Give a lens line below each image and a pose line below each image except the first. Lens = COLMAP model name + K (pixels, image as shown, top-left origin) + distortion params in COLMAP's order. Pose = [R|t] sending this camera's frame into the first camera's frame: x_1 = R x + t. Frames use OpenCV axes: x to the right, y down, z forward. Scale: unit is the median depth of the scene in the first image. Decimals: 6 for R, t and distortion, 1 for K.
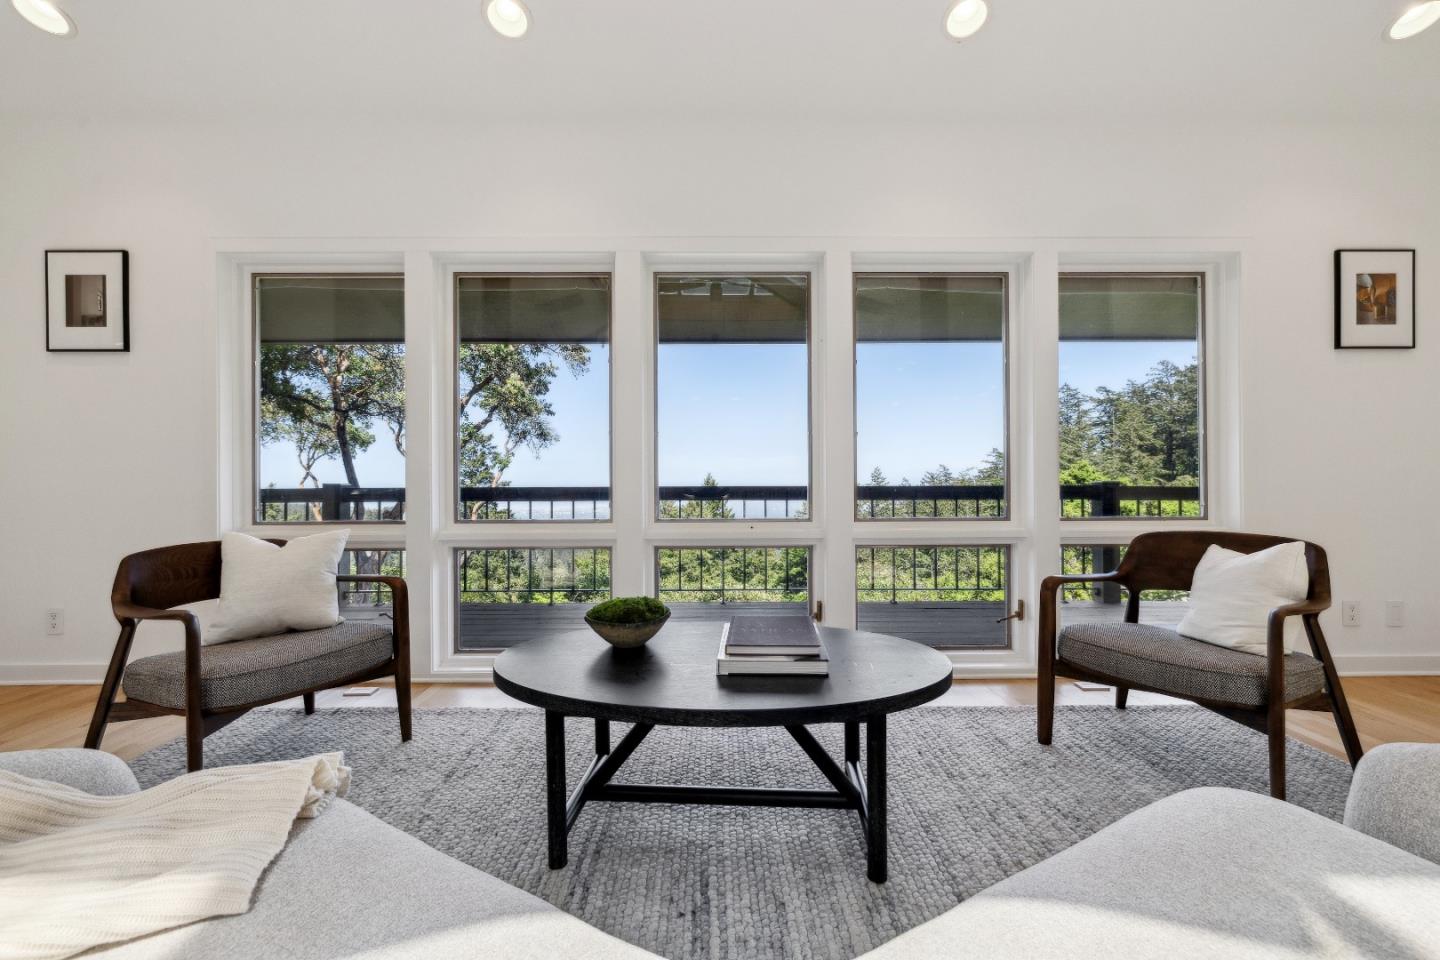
lens RADIAL K [[607.3, 0, 727.8], [0, 607.3, 480.8], [0, 0, 1]] dist [-0.000530, 0.000241]
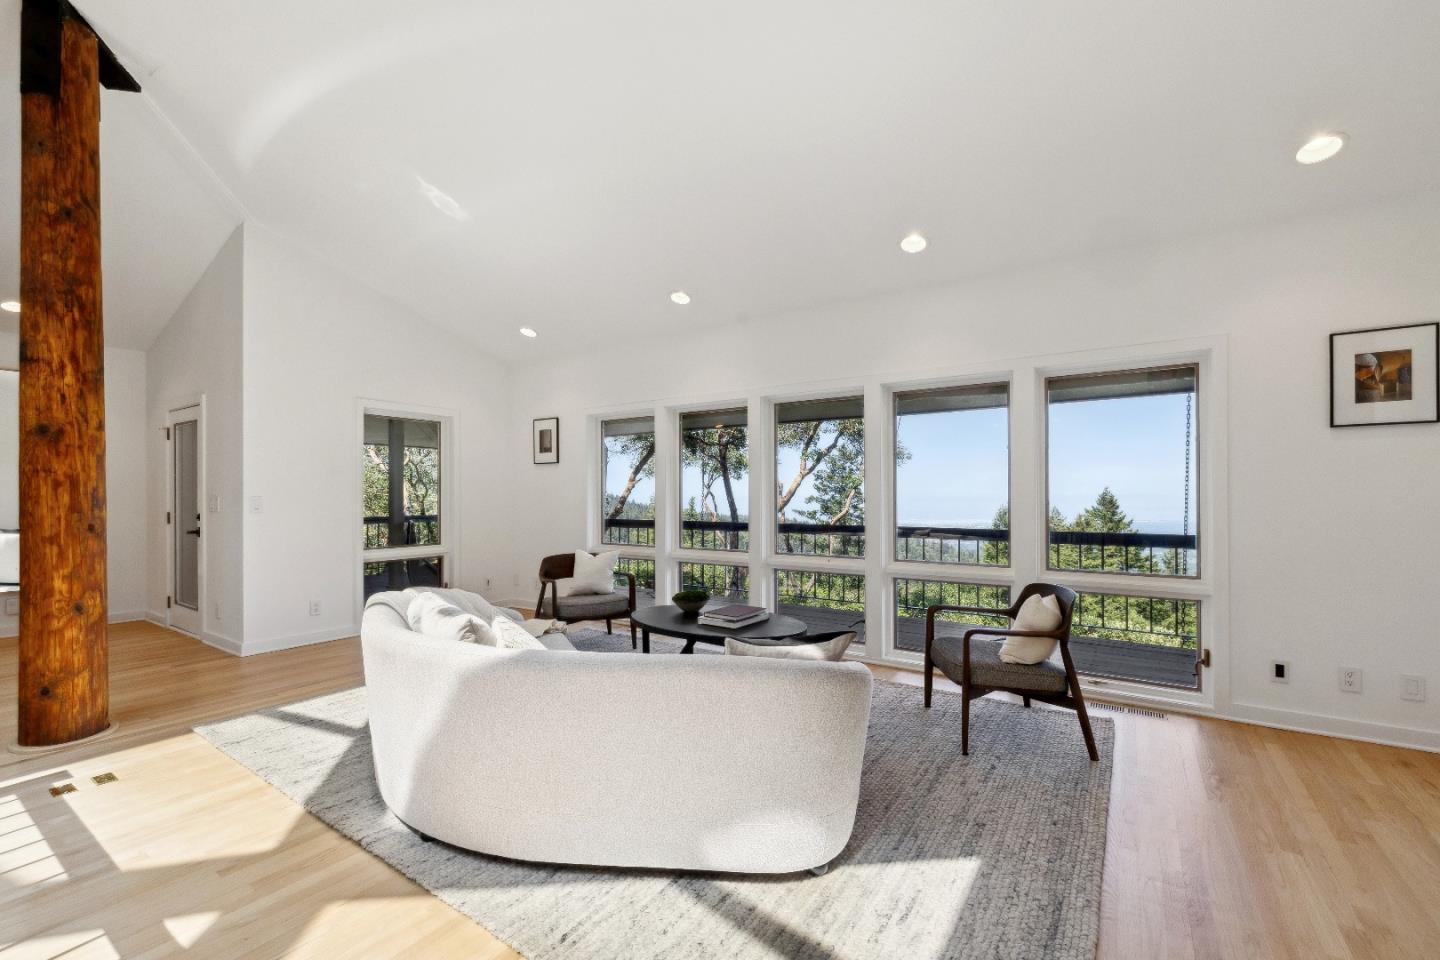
lens RADIAL K [[607.3, 0, 718.0], [0, 607.3, 494.2], [0, 0, 1]] dist [-0.000530, 0.000241]
pose [[0.822845, 0.001979, -0.568262, 0.730012], [-0.002944, 0.999995, -0.000779, -0.097901], [0.568258, 0.002314, 0.822847, -0.476872]]
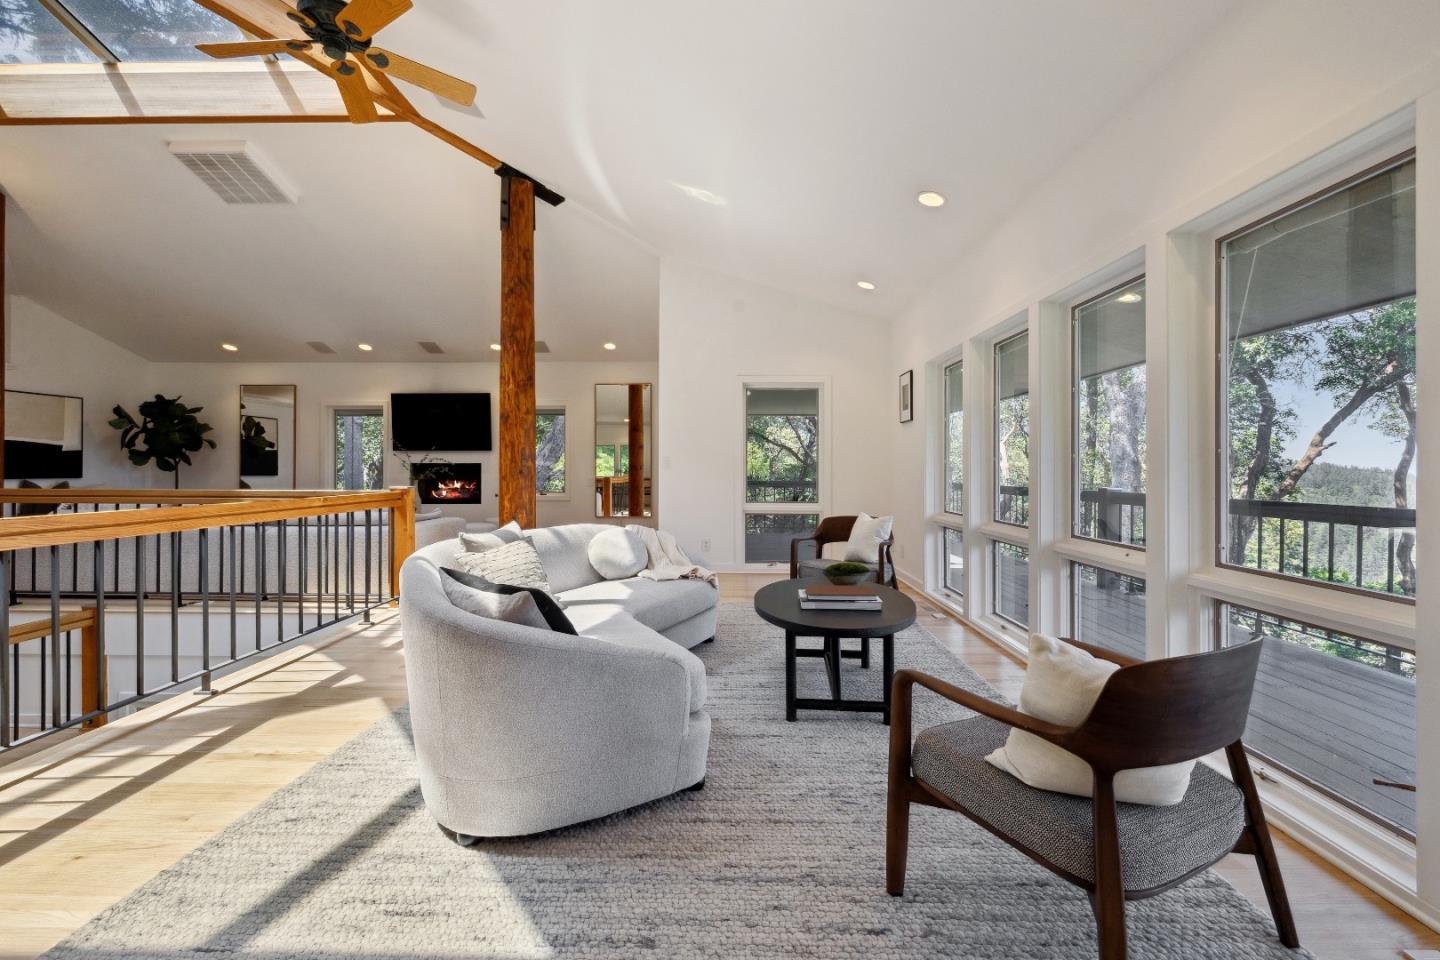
lens RADIAL K [[625.4, 0, 718.8], [0, 625.4, 466.4], [0, 0, 1]] dist [-0.000419, 0.000066]
pose [[-0.035165, -0.000965, -0.999381, 1.061641], [-0.005914, 0.999982, -0.000758, -0.055331], [0.999364, 0.005884, -0.035170, 0.429739]]
